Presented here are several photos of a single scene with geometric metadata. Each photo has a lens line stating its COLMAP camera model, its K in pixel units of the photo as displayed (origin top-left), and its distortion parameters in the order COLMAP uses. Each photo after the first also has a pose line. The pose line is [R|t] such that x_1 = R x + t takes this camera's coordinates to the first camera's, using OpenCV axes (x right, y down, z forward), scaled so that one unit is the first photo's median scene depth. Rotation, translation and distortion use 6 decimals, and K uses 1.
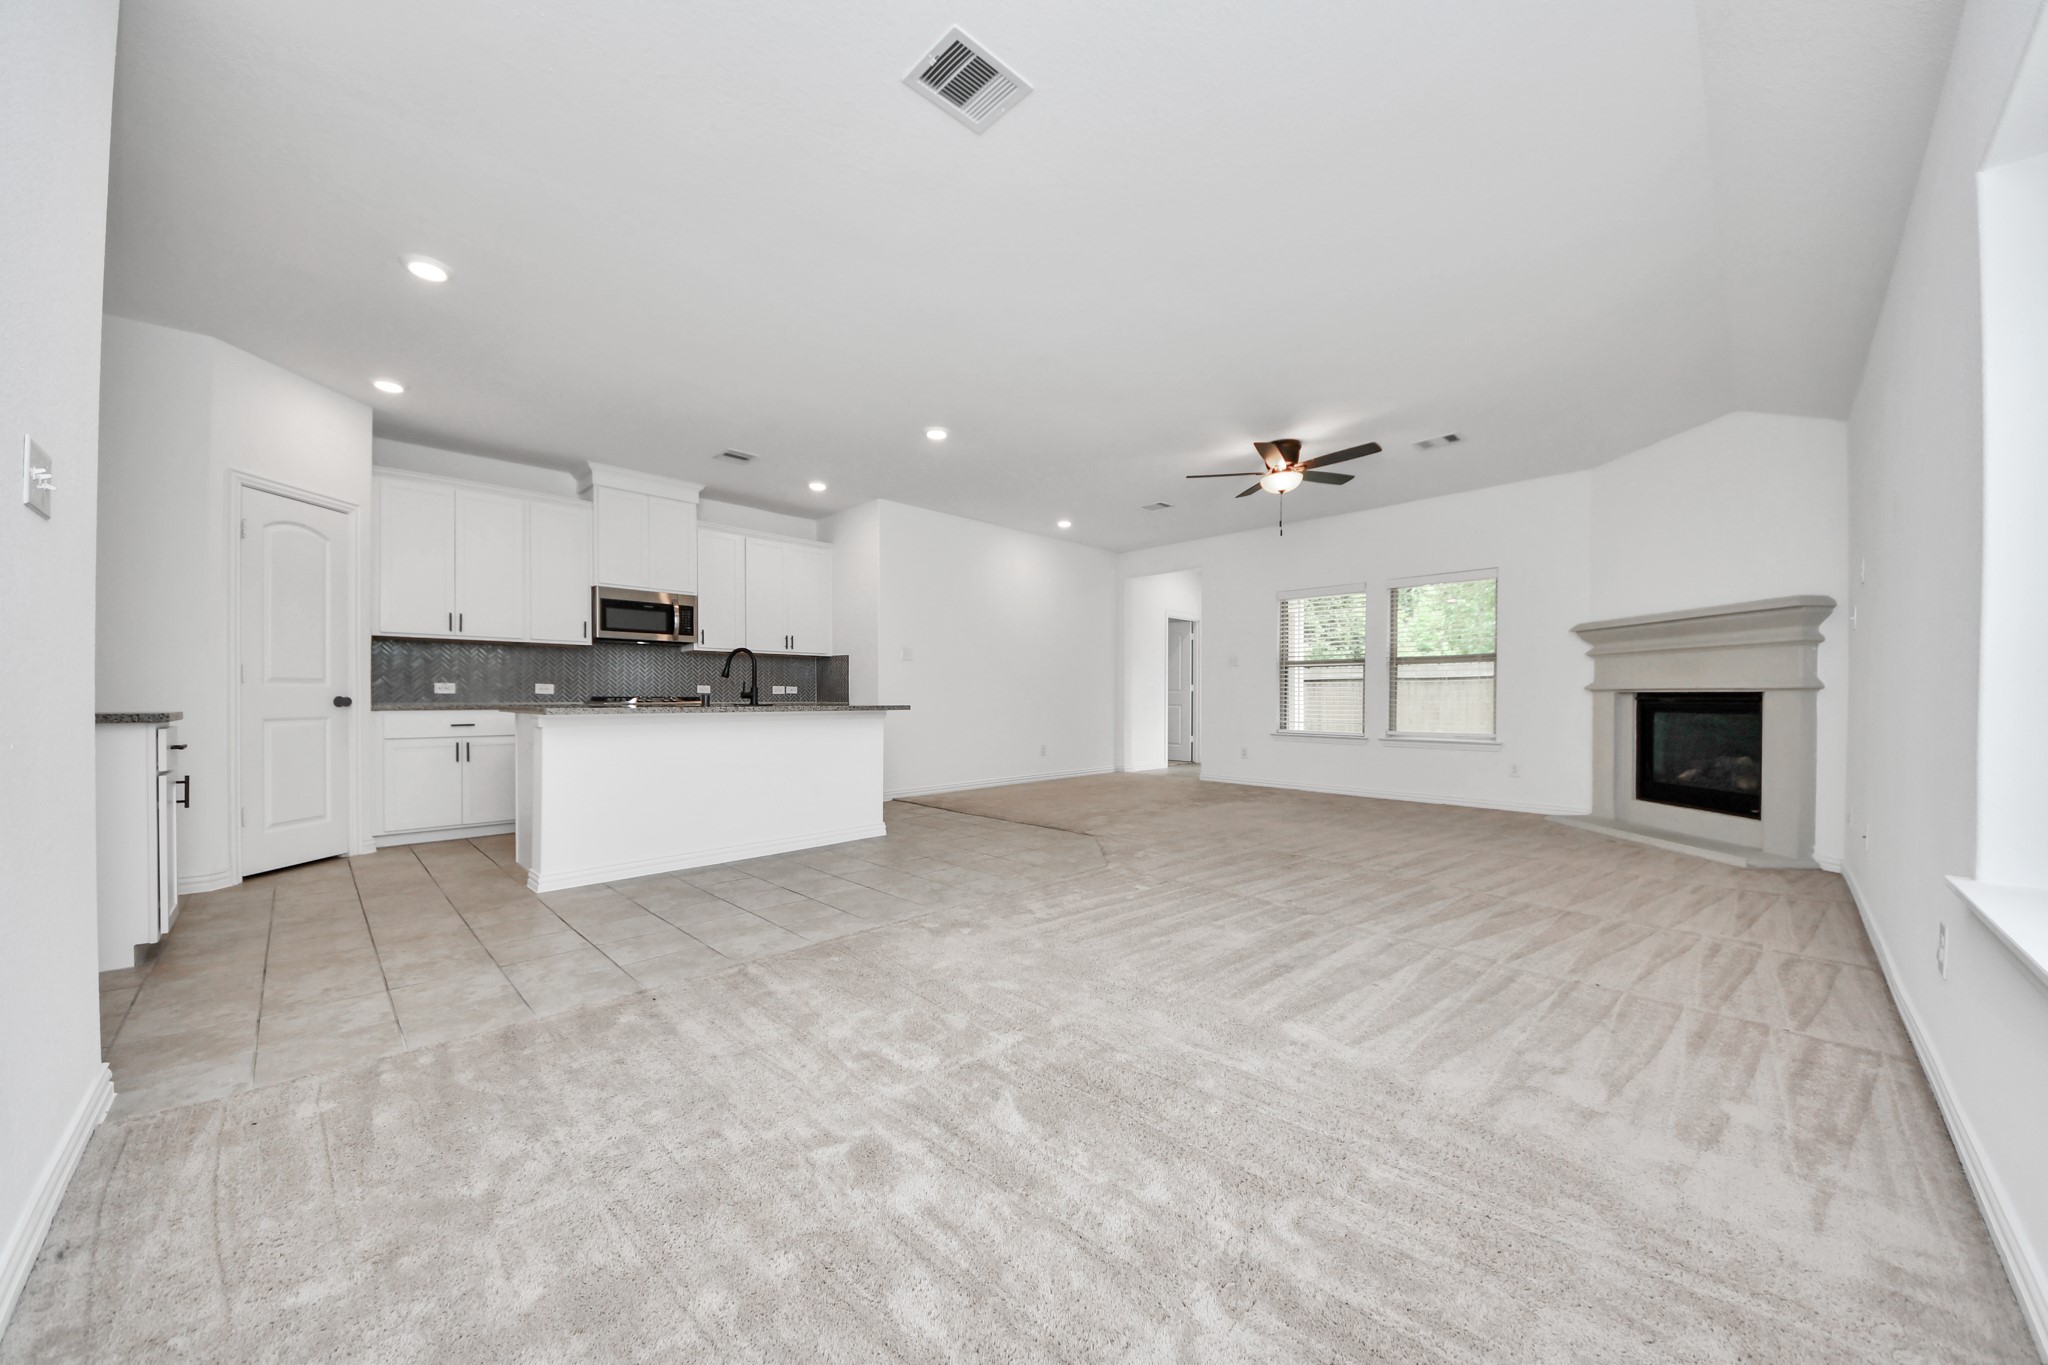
lens RADIAL K [[721.6, 0, 1024.2], [0, 721.6, 694.9], [0, 0, 1]] dist [0.037897, -0.023837]
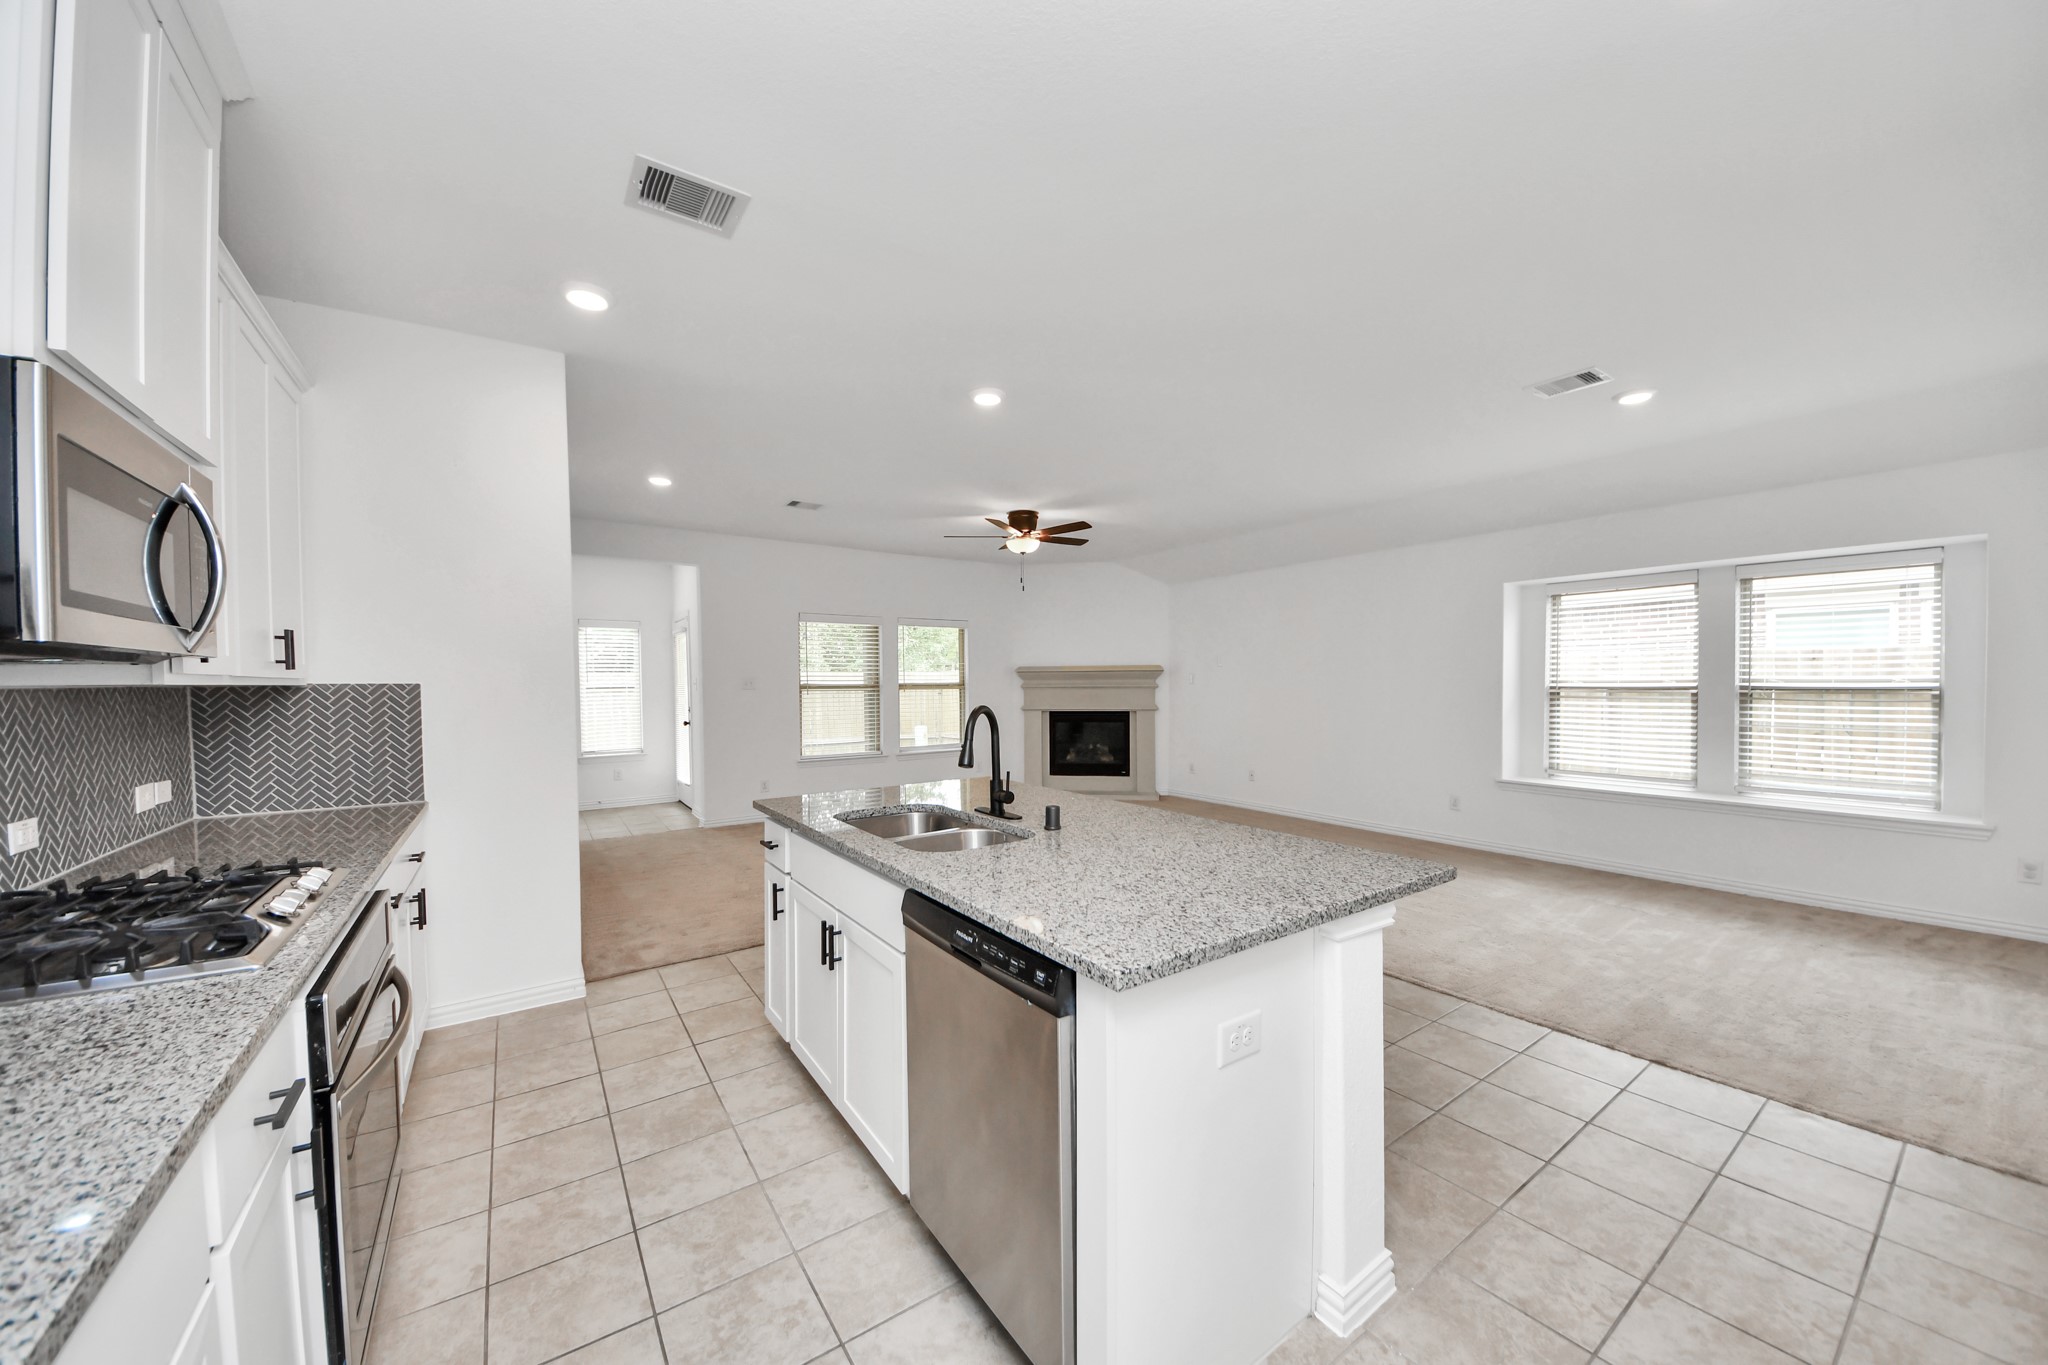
lens RADIAL K [[727.2, 0, 1025.7], [0, 727.2, 690.3], [0, 0, 1]] dist [0.014610, -0.011996]
pose [[0.171074, -0.014334, 0.985154, -0.739924], [0.008128, 0.999881, 0.013137, -0.068473], [-0.985225, 0.005760, 0.171170, 0.741096]]
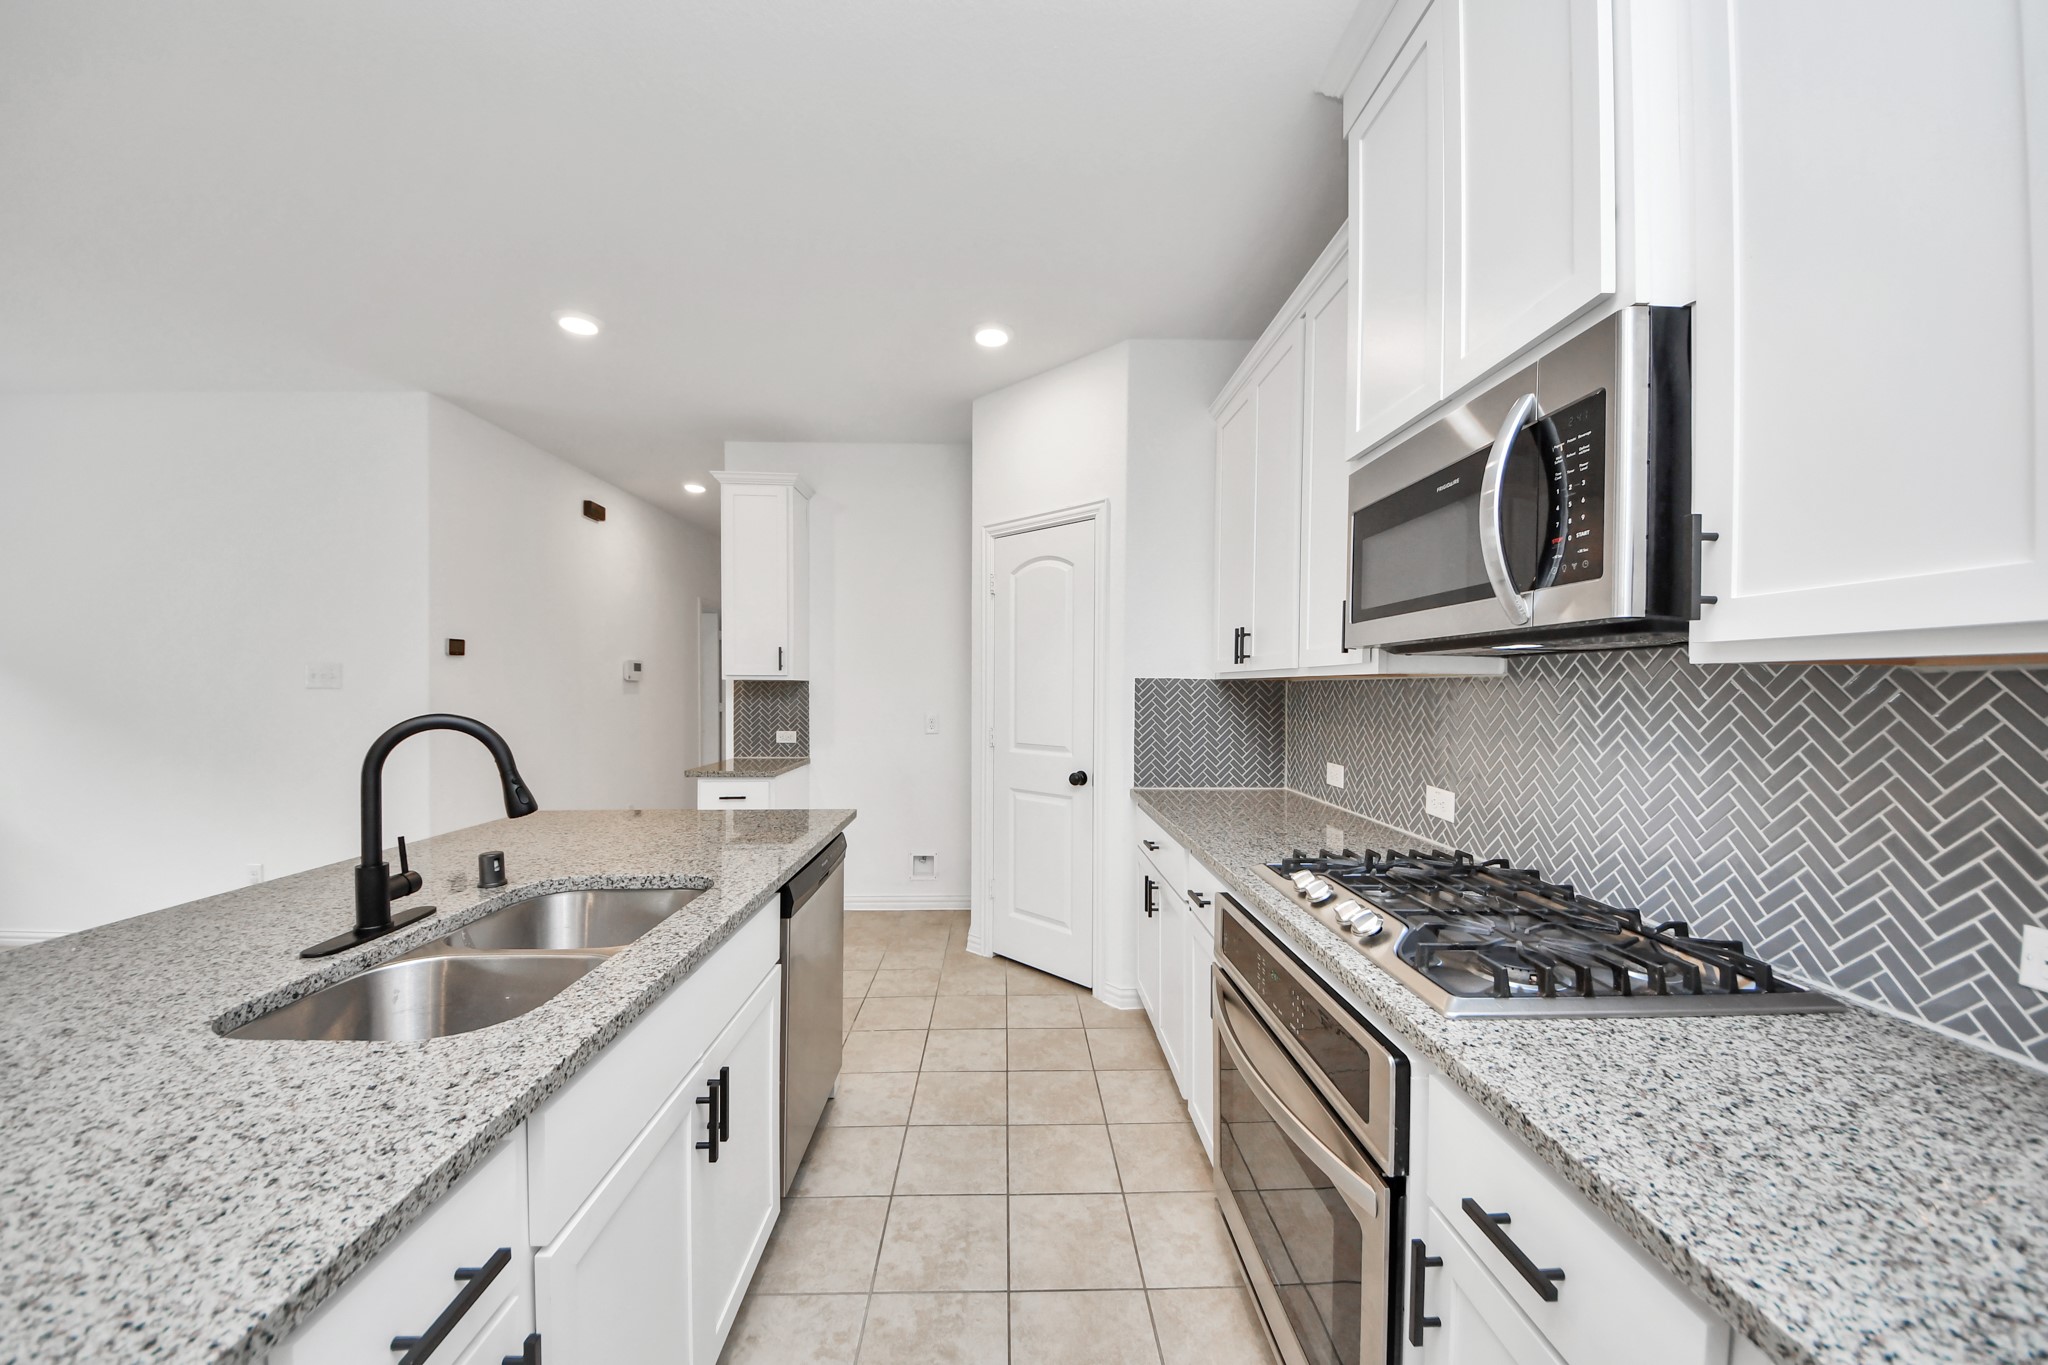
lens RADIAL K [[721.6, 0, 1024.2], [0, 721.6, 694.9], [0, 0, 1]] dist [0.037897, -0.023837]
pose [[-0.684051, 0.004041, -0.729423, -0.285838], [-0.005227, 0.999932, 0.010442, -0.063437], [0.729416, 0.010955, -0.683983, 1.129895]]
